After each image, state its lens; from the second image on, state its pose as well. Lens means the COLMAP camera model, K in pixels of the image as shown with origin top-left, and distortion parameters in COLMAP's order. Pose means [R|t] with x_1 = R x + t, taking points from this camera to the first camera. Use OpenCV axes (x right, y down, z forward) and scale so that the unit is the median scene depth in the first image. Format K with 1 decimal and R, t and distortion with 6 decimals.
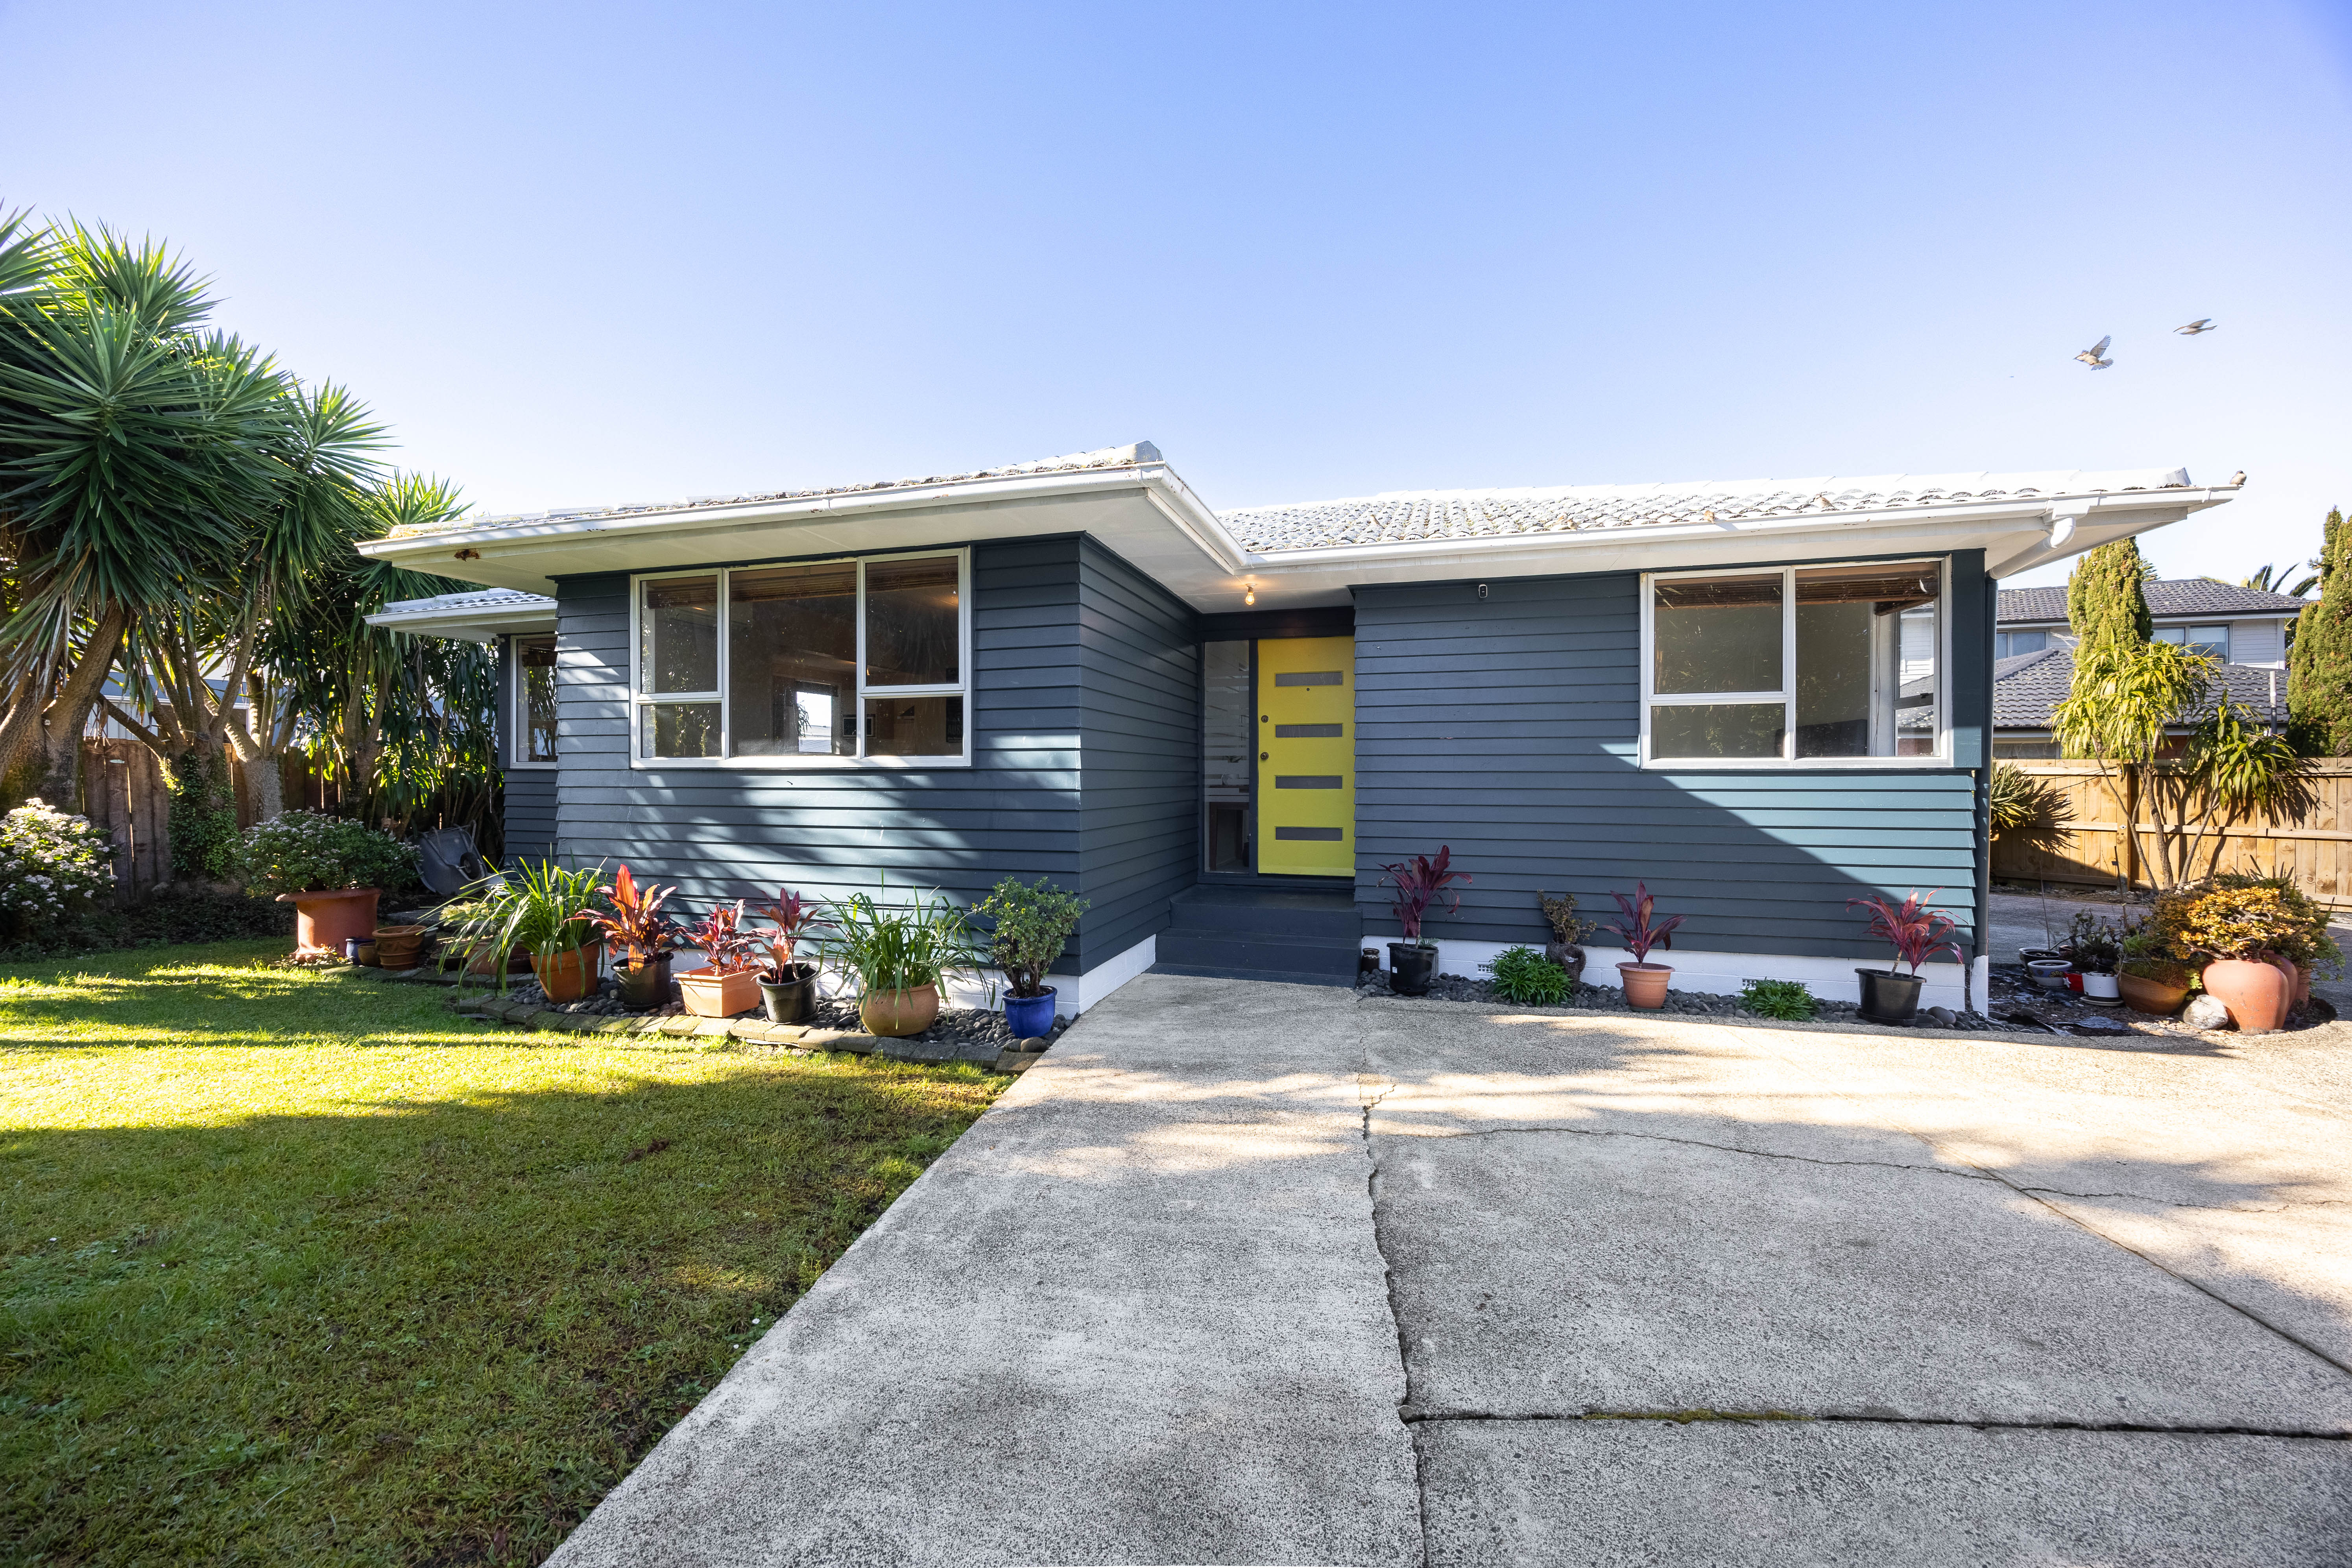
lens RADIAL K [[905.5, 0, 1176.5], [0, 905.5, 779.0], [0, 0, 1]] dist [-0.006857, 0.000422]
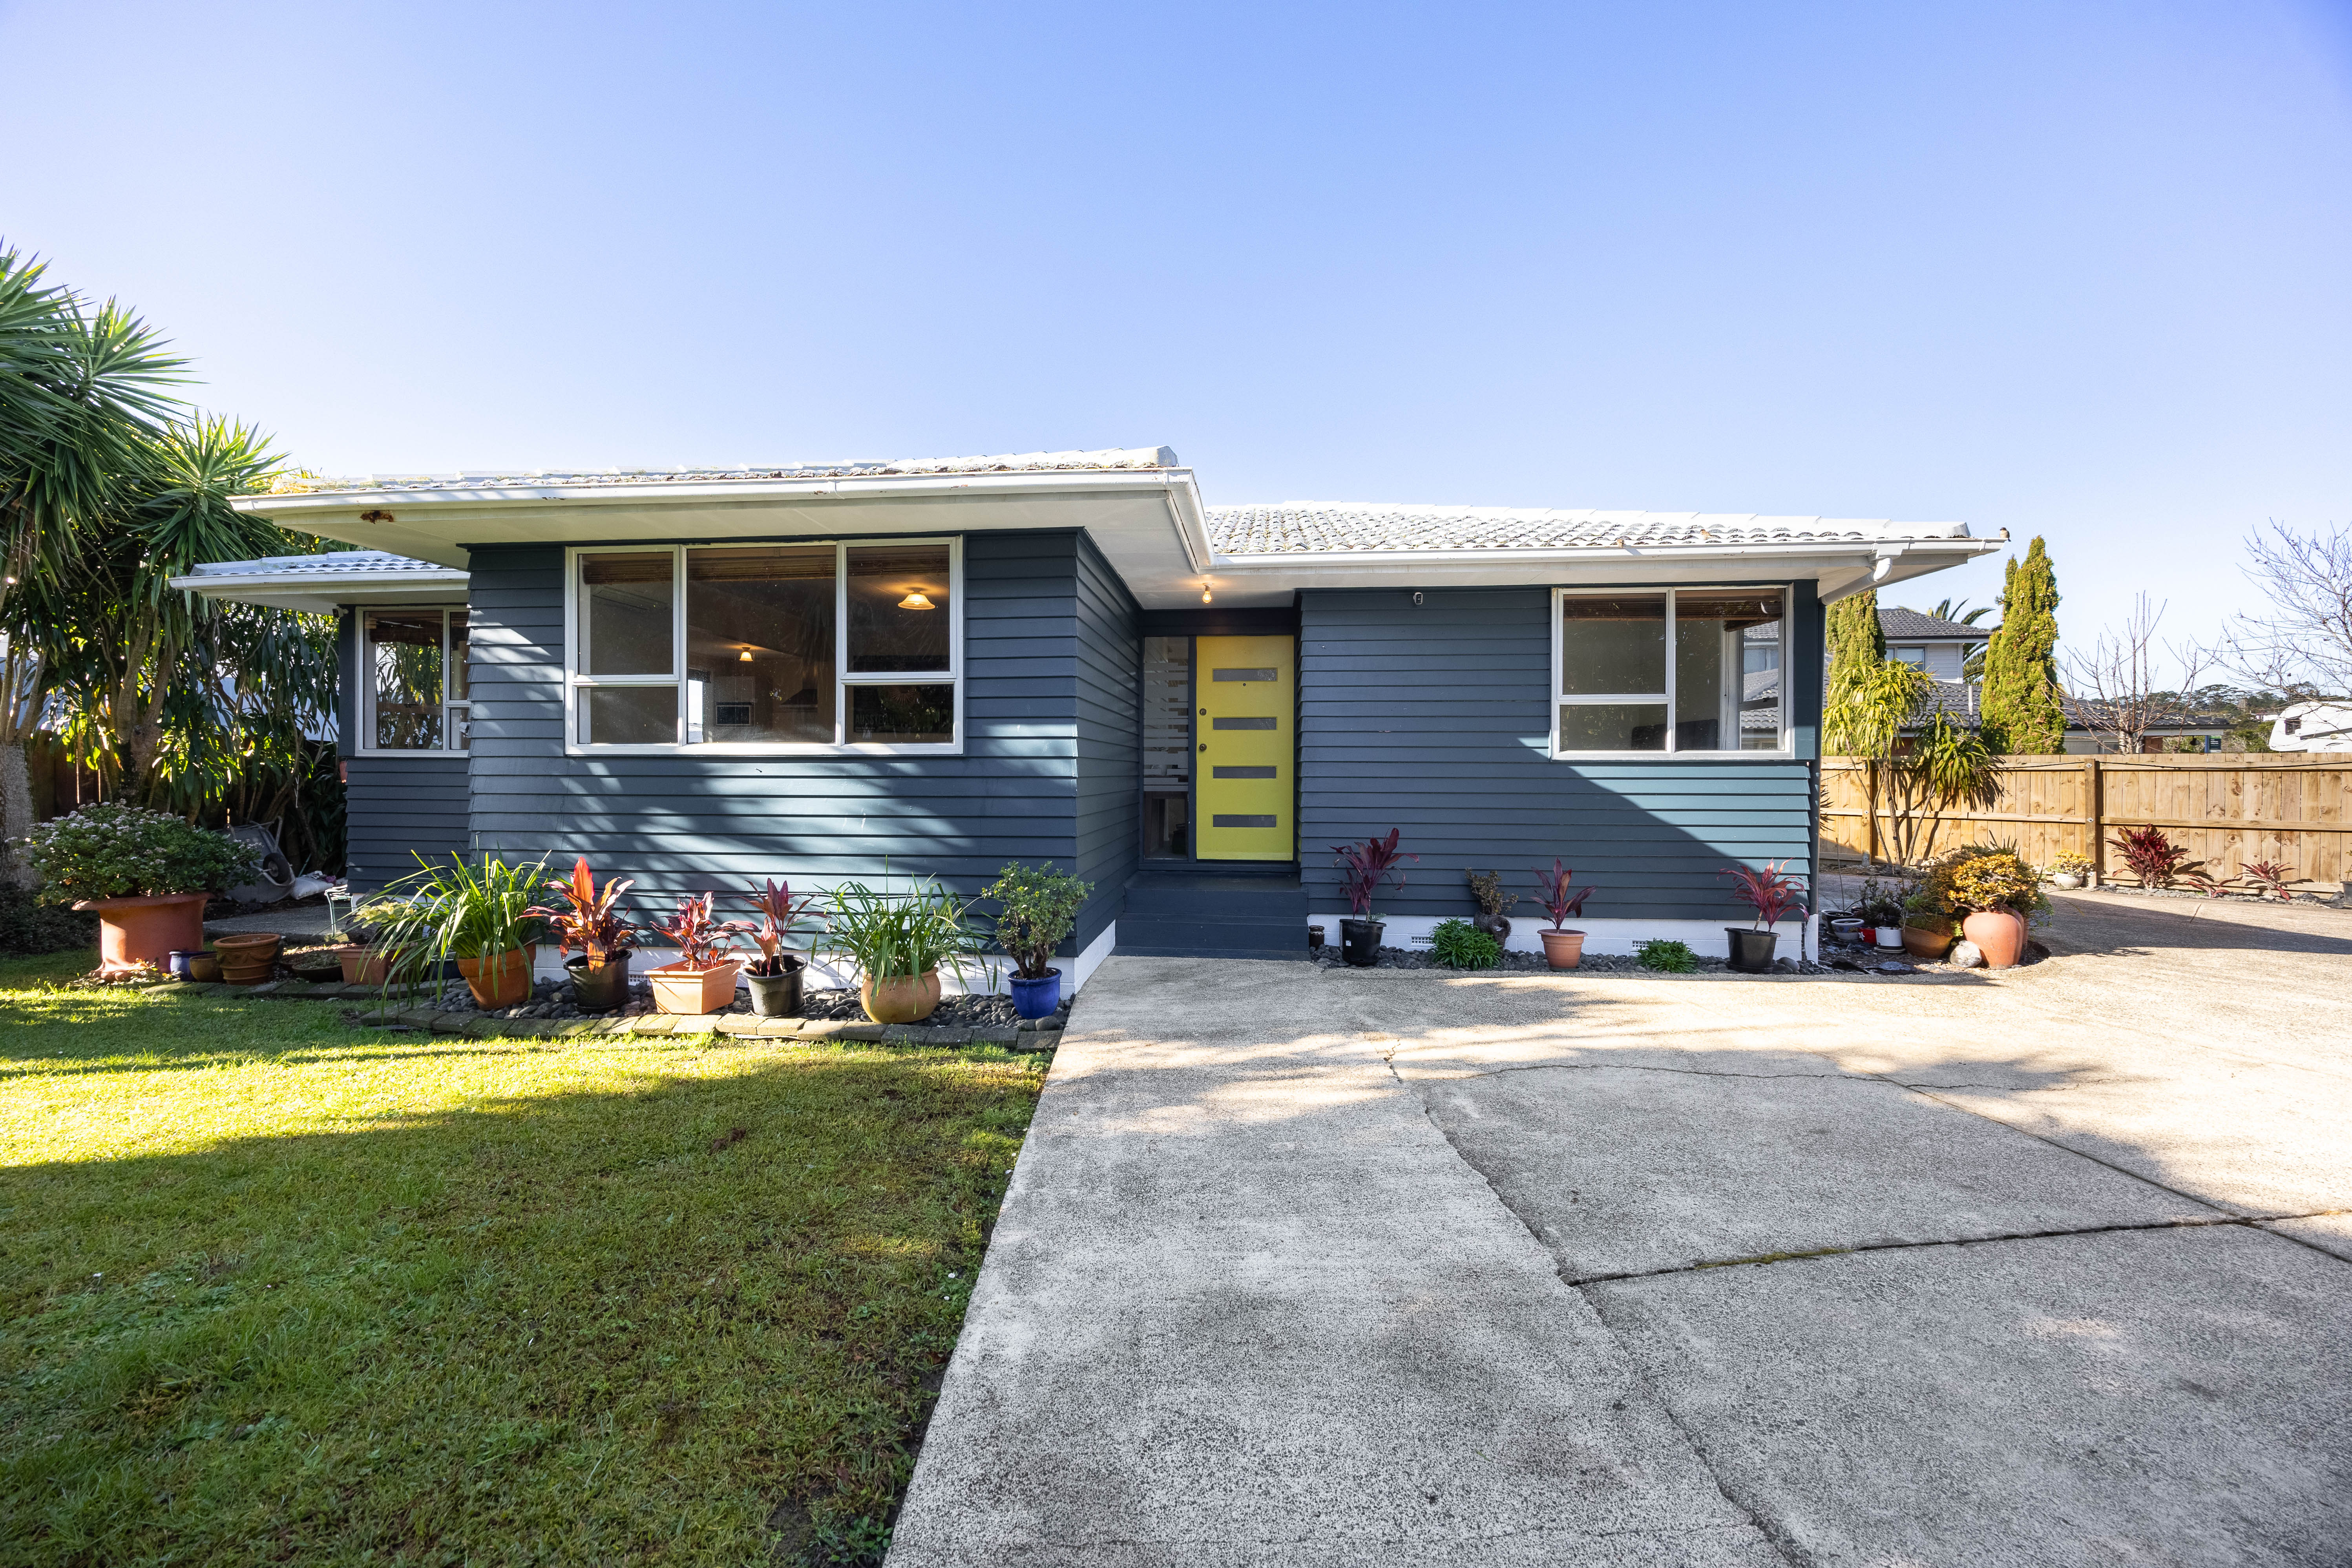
lens RADIAL K [[905.4, 0, 1177.7], [0, 905.4, 776.0], [0, 0, 1]] dist [-0.006857, 0.000422]
pose [[0.982272, 0.000710, 0.187462, -0.181013], [-0.001042, 0.999998, 0.001670, 0.008422], [-0.187460, -0.001835, 0.982270, -0.034951]]
